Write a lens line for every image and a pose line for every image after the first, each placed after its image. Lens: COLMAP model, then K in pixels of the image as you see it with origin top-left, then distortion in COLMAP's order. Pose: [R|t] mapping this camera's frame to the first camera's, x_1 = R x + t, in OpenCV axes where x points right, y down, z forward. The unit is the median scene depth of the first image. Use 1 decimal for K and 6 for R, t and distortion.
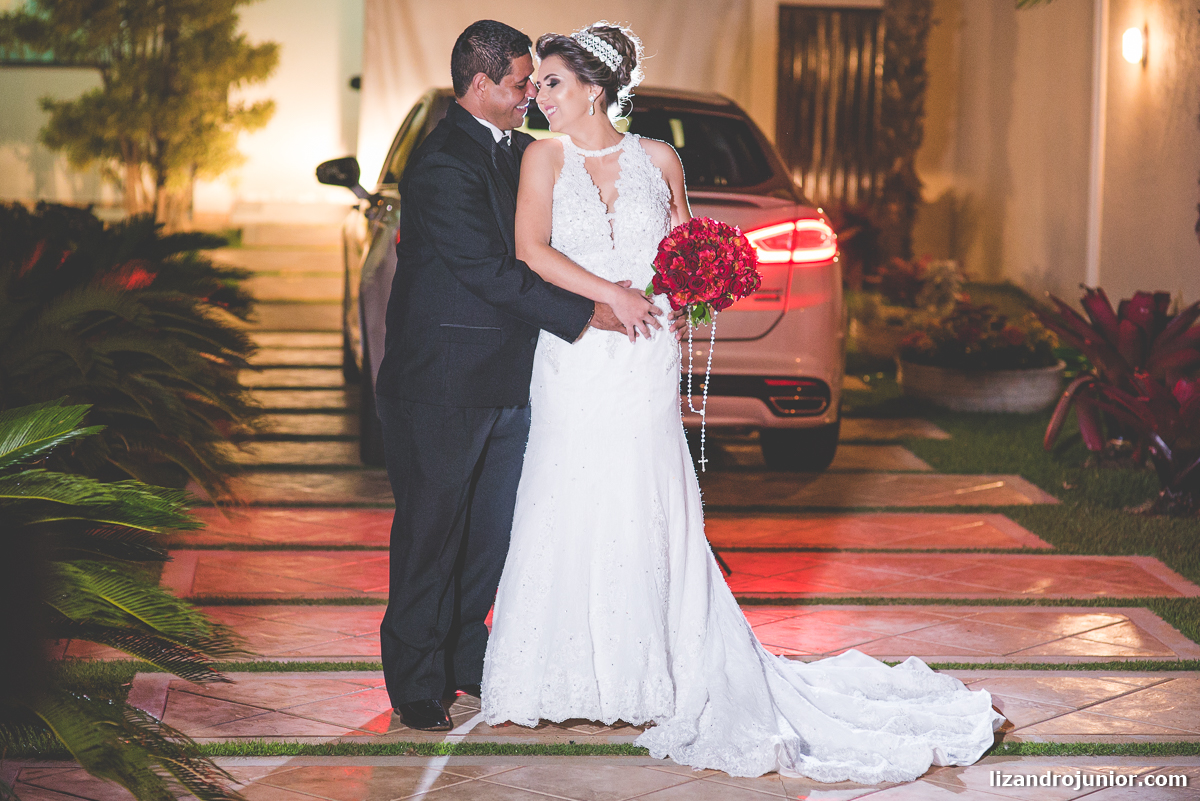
lens RADIAL K [[3022.2, 0, 600.0], [0, 3022.2, 400.5], [0, 0, 1]] dist [0.014864, -0.966896]
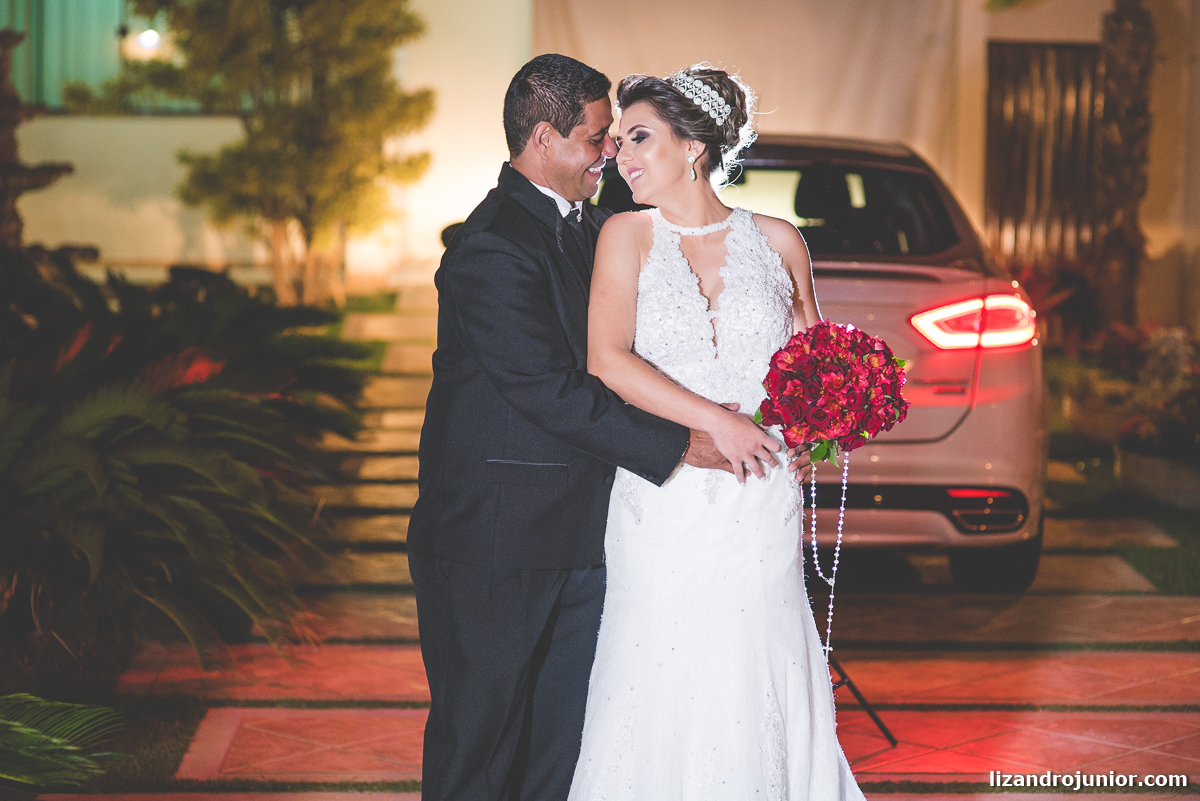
lens RADIAL K [[3022.2, 0, 600.0], [0, 3022.2, 400.5], [0, 0, 1]] dist [0.014864, -0.966896]
pose [[0.997083, -0.002871, -0.076265, 0.022252], [0.001817, 0.999902, -0.013887, -0.019422], [0.076297, 0.013708, 0.996991, 0.163327]]
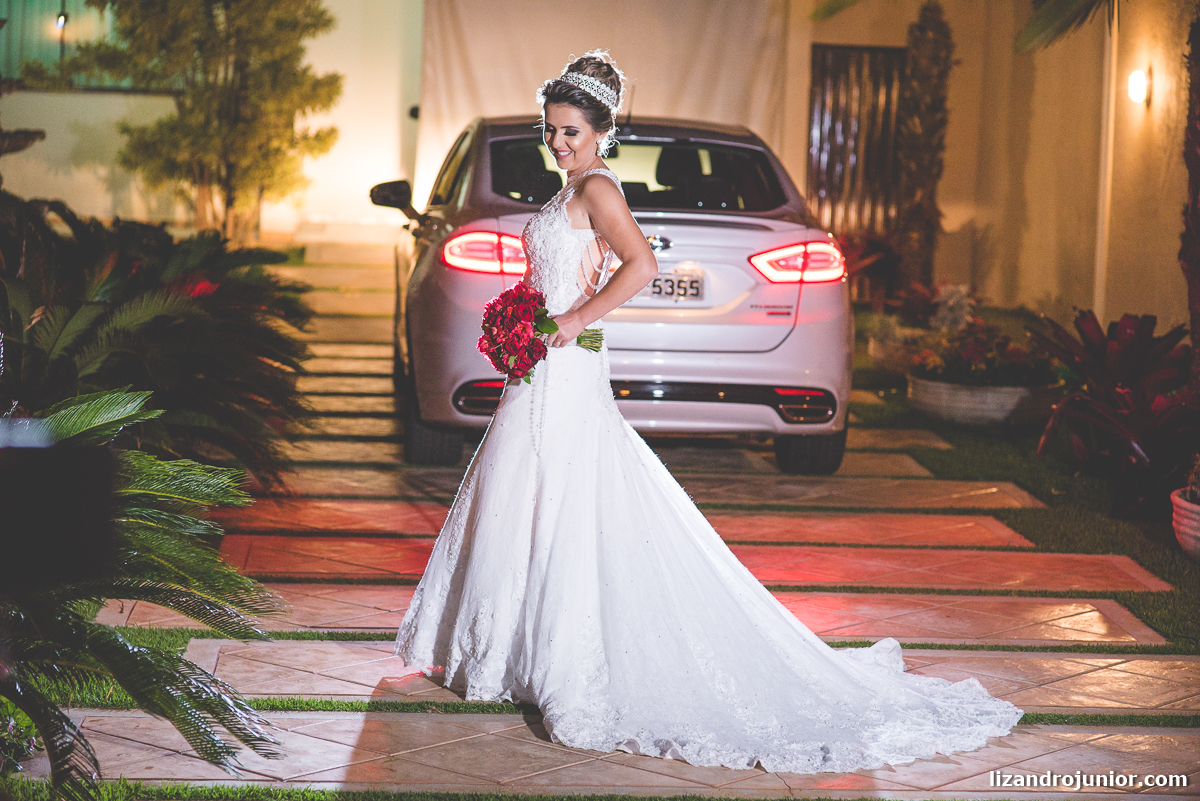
lens RADIAL K [[2915.5, 0, 600.0], [0, 2915.5, 400.5], [0, 0, 1]] dist [-0.008473, -0.262377]
pose [[0.999703, 0.014860, -0.019310, 0.011435], [-0.015003, 0.999861, -0.007270, 0.005634], [0.019200, 0.007558, 0.999787, -0.048606]]
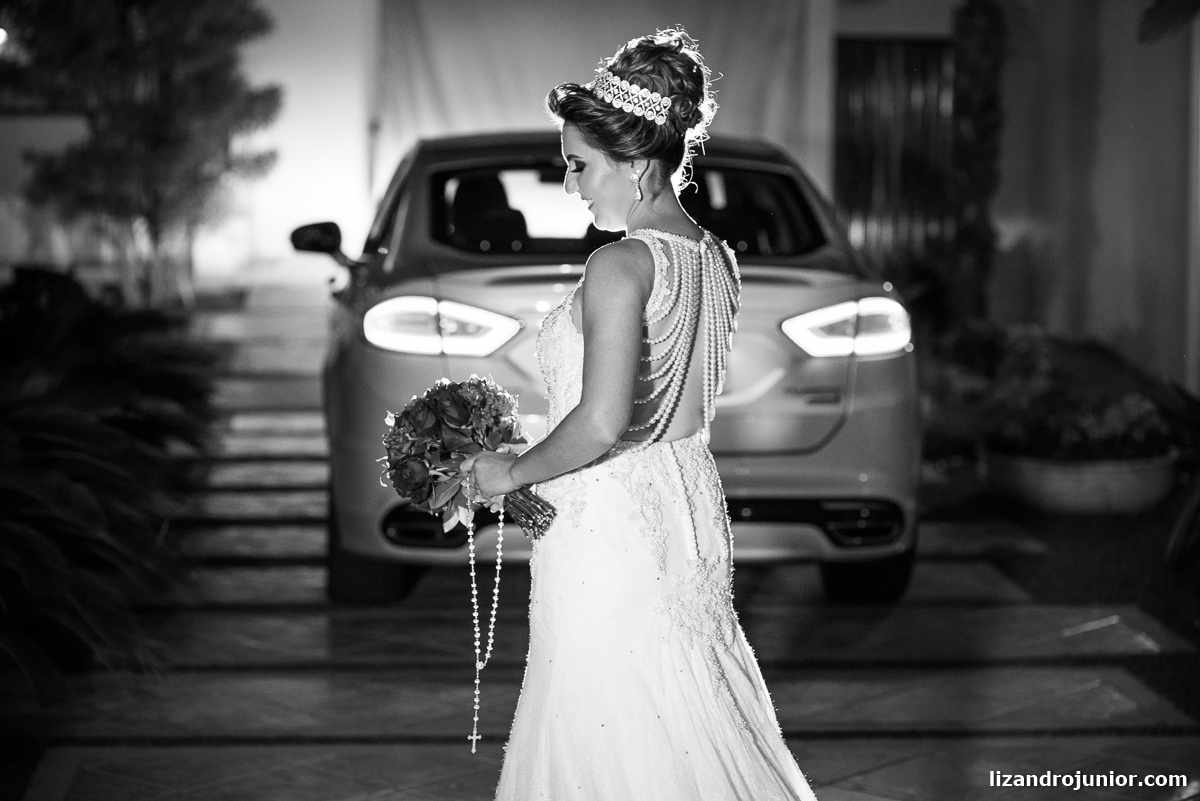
lens RADIAL K [[2915.5, 0, 600.0], [0, 2915.5, 400.5], [0, 0, 1]] dist [-0.008473, -0.262377]
pose [[0.999663, -0.011365, -0.023336, 0.014103], [0.011174, 0.999903, -0.008314, -0.027099], [0.023428, 0.008050, 0.999693, 0.225778]]
